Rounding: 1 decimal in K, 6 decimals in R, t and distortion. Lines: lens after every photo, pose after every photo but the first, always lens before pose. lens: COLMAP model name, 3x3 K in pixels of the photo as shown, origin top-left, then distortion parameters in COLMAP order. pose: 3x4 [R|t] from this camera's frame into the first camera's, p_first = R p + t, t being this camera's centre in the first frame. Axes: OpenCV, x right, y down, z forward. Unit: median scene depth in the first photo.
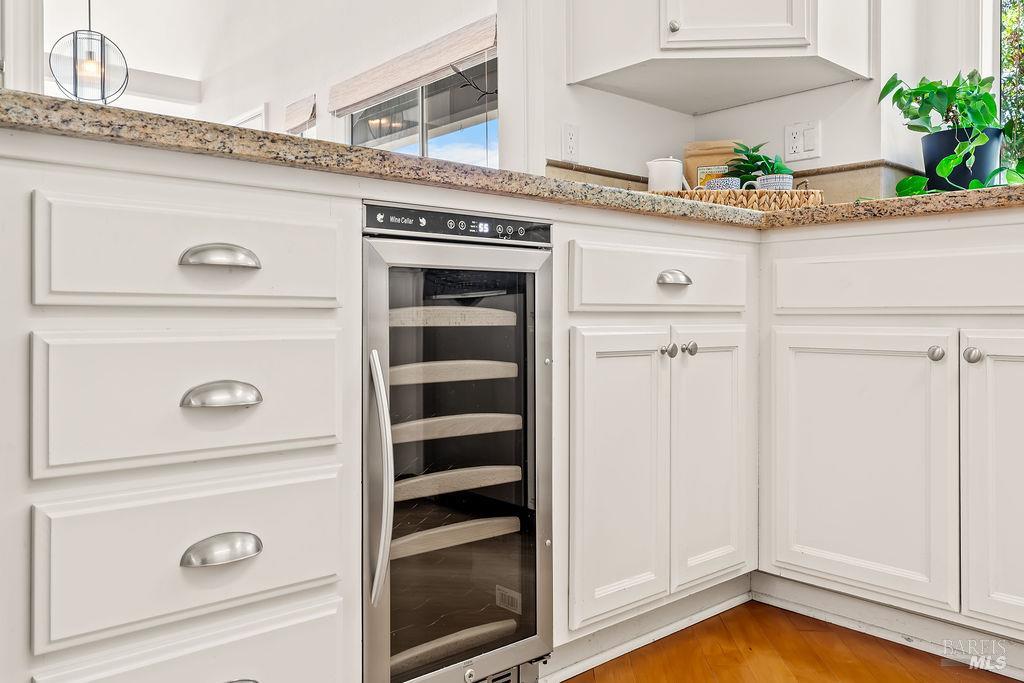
lens RADIAL K [[796.8, 0, 506.1], [0, 796.8, 317.5], [0, 0, 1]] dist [-0.001131, -0.005234]
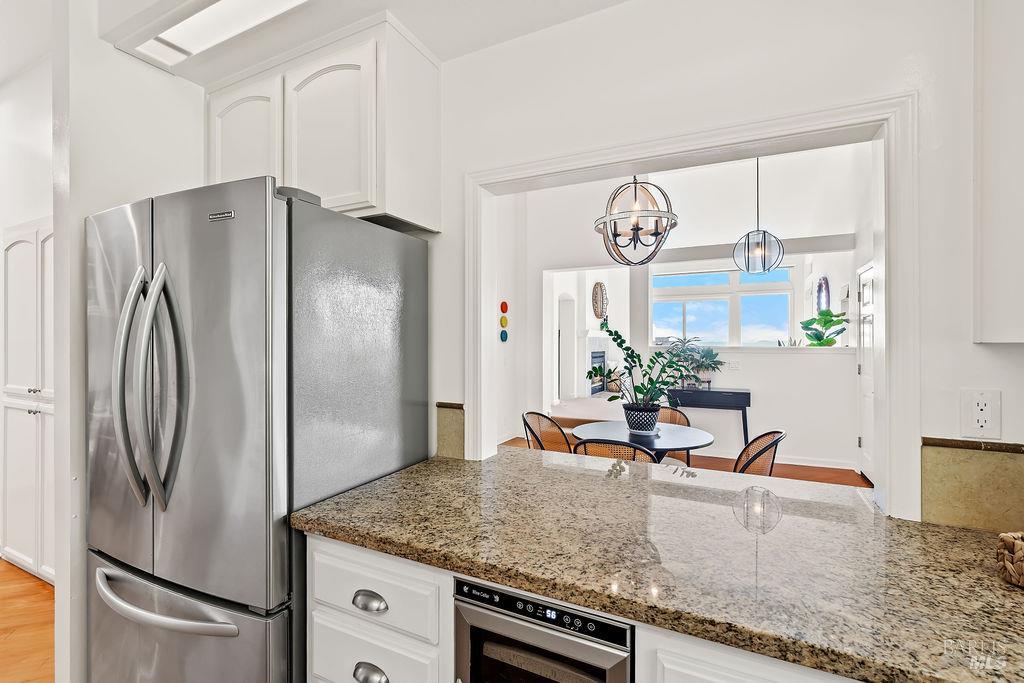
lens RADIAL K [[459.2, 0, 513.5], [0, 459.2, 341.5], [0, 0, 1]] dist [-0.004154, 0.001494]
pose [[0.389865, 0.002914, -0.920868, 0.511139], [-0.002179, 0.999995, 0.002242, -0.460727], [0.920870, 0.001132, 0.389869, 0.604402]]
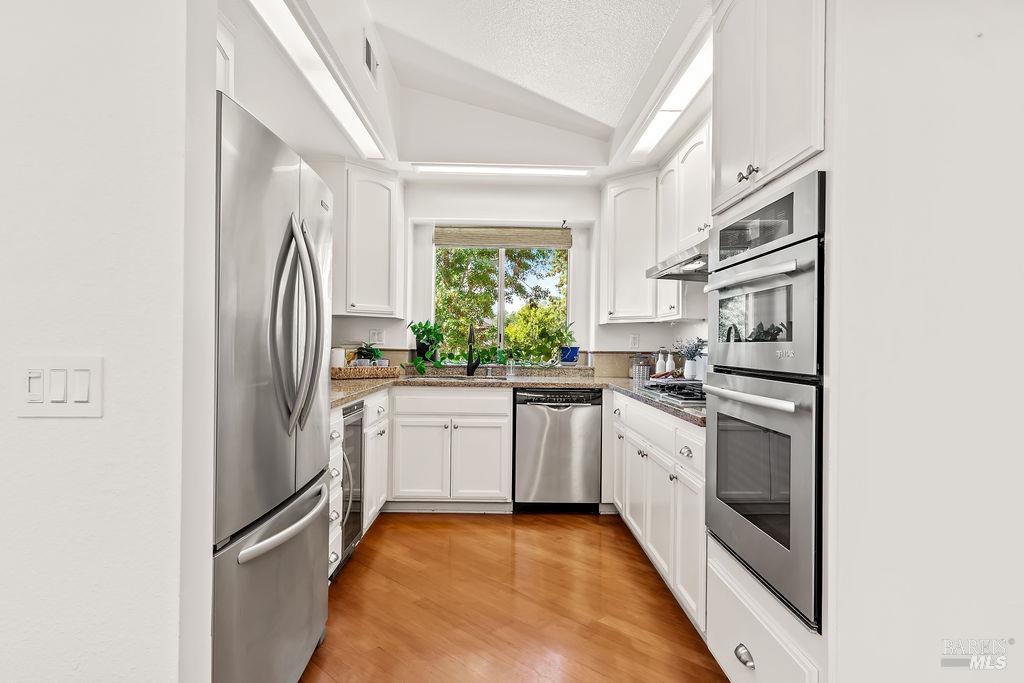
lens RADIAL K [[555.4, 0, 513.3], [0, 555.4, 341.0], [0, 0, 1]] dist [-0.000066, 0.000014]
pose [[0.639678, 0.011870, 0.768551, -1.207250], [-0.013606, 0.999899, -0.004119, -0.337177], [-0.768523, -0.007822, 0.639775, -0.830101]]
